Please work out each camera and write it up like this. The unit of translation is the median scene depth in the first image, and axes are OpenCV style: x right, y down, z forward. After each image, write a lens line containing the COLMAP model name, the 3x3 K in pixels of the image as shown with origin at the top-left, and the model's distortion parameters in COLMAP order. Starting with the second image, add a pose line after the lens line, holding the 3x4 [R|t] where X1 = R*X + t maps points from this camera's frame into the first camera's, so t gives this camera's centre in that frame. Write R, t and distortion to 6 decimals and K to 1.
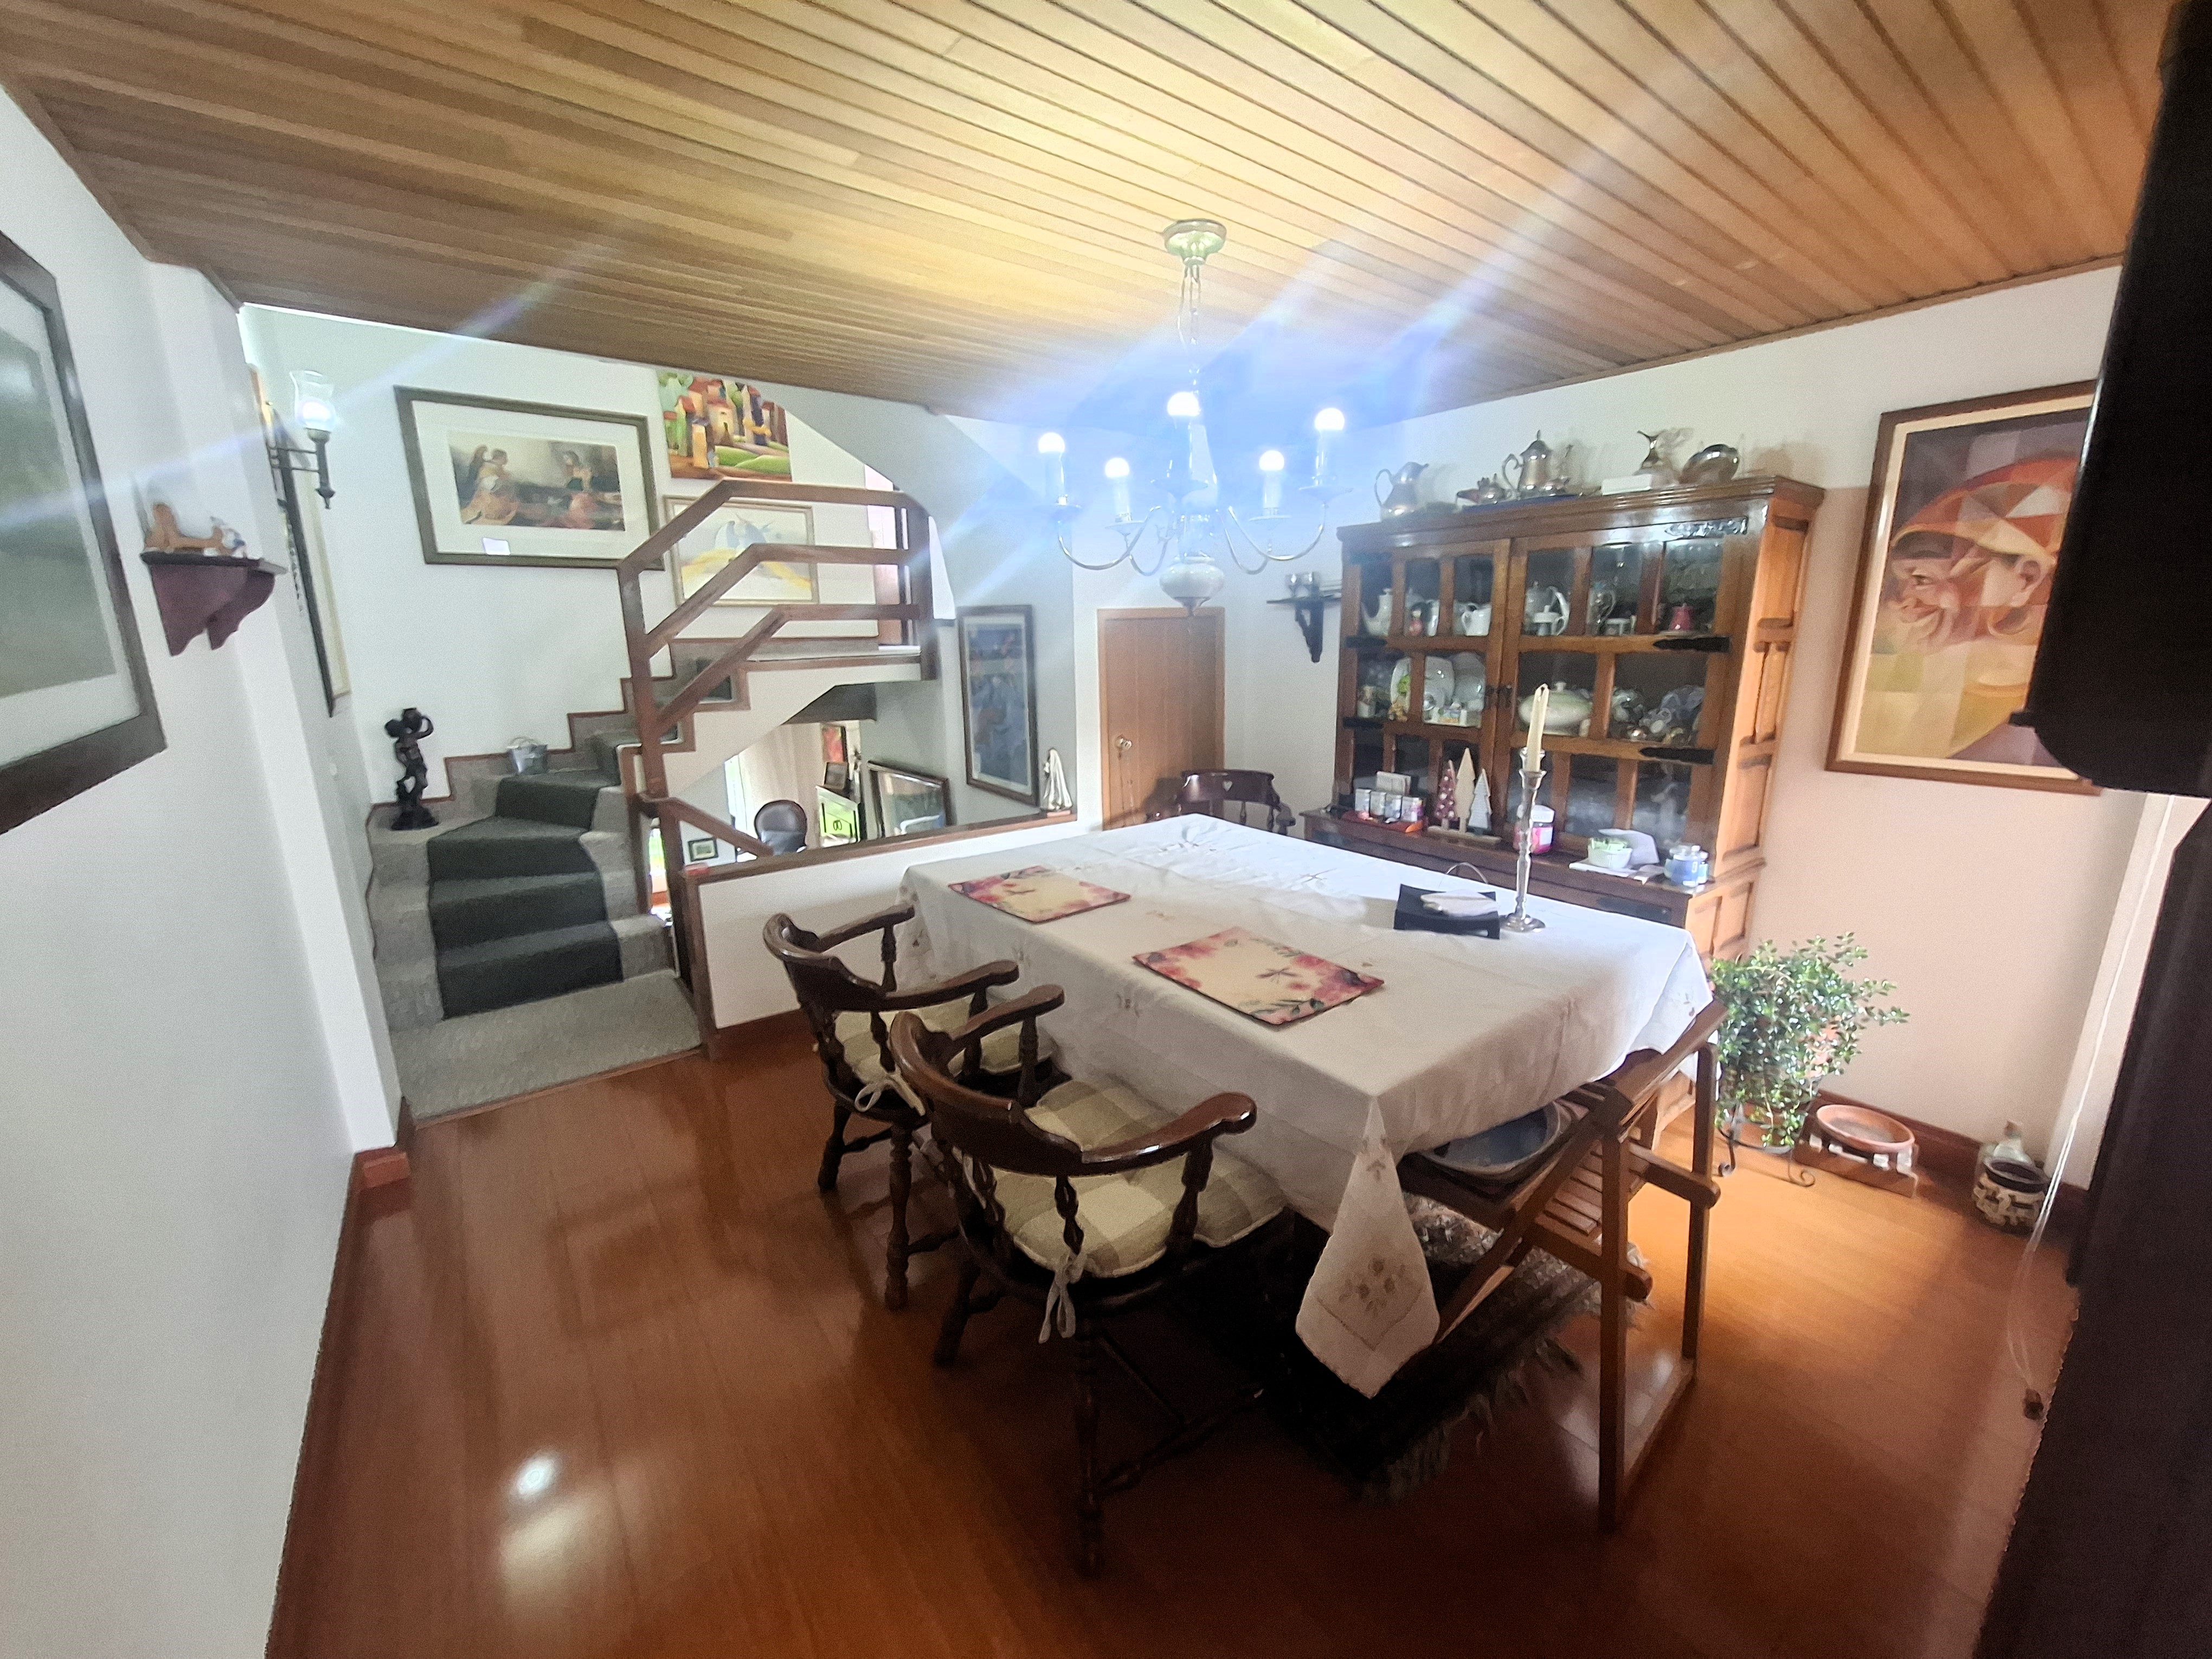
lens RADIAL K [[876.7, 0, 1154.2], [0, 876.7, 828.3], [0, 0, 1]] dist [-0.008104, 0.001540]
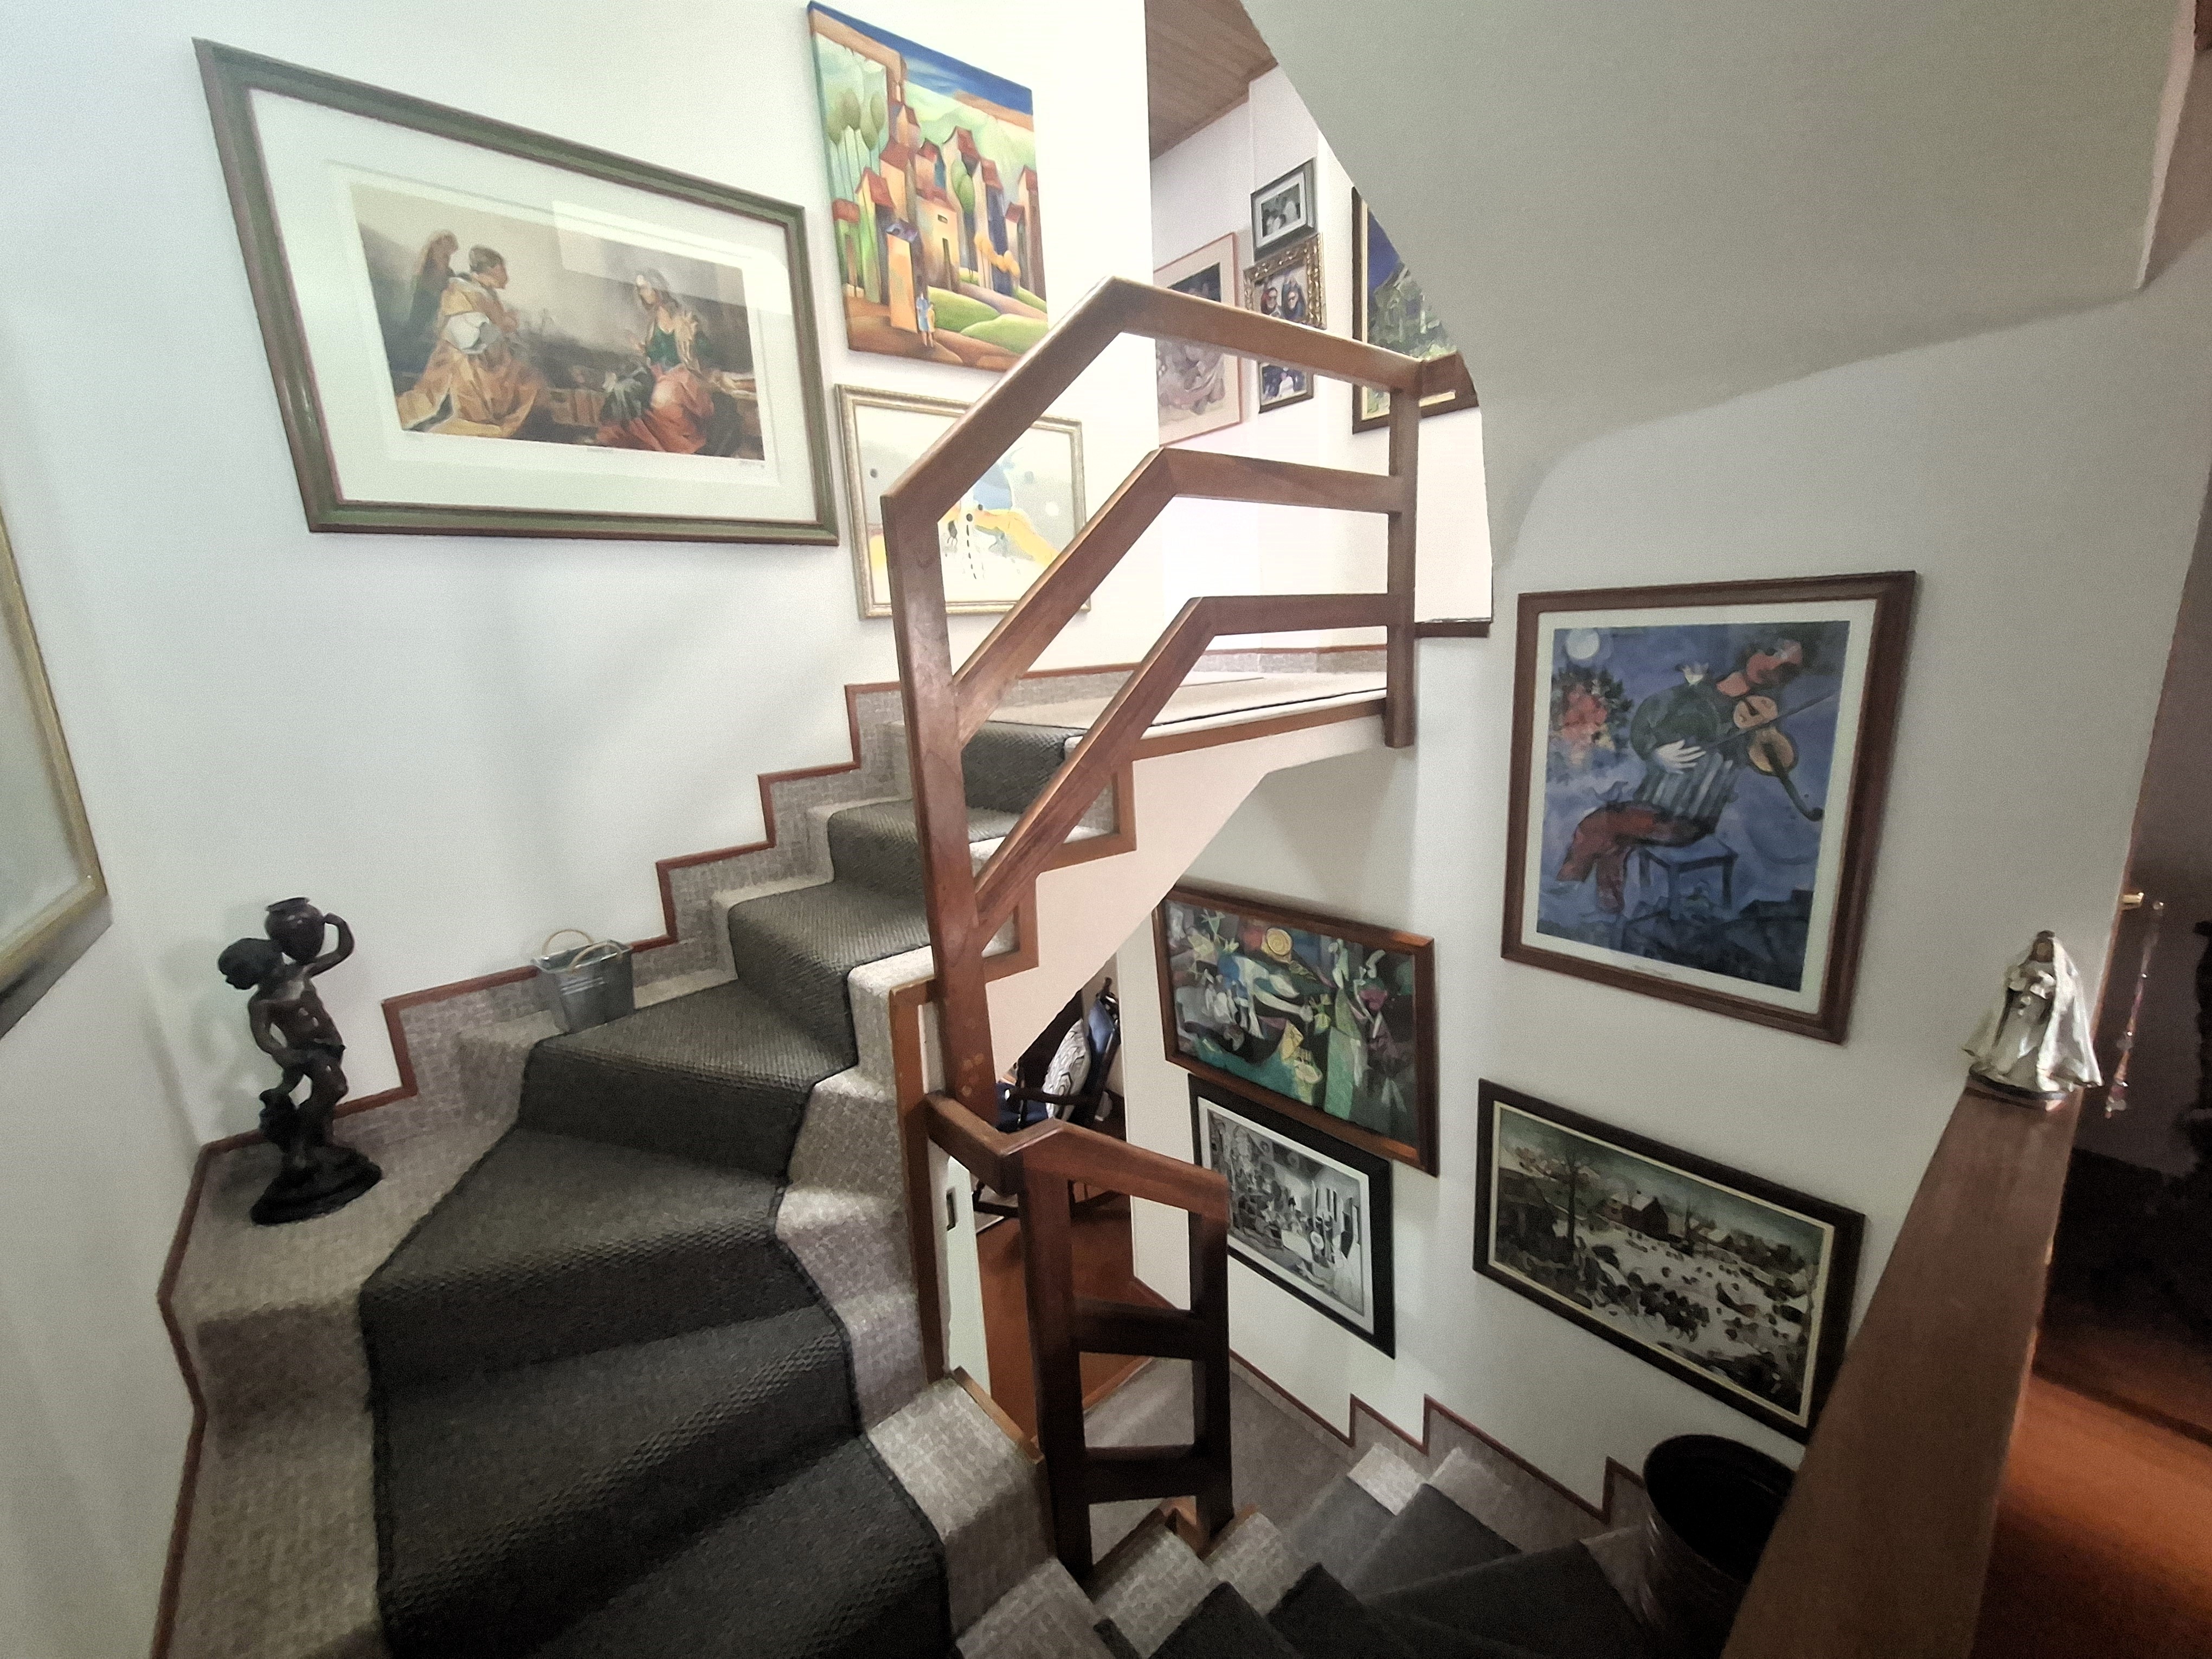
lens RADIAL K [[876.7, 0, 1147.9], [0, 876.7, 829.9], [0, 0, 1]] dist [-0.008104, 0.001540]
pose [[0.996276, -0.056371, 0.065249, -0.486211], [0.056713, 0.998385, -0.003411, -0.143918], [-0.064951, 0.007099, 0.997863, 0.576407]]
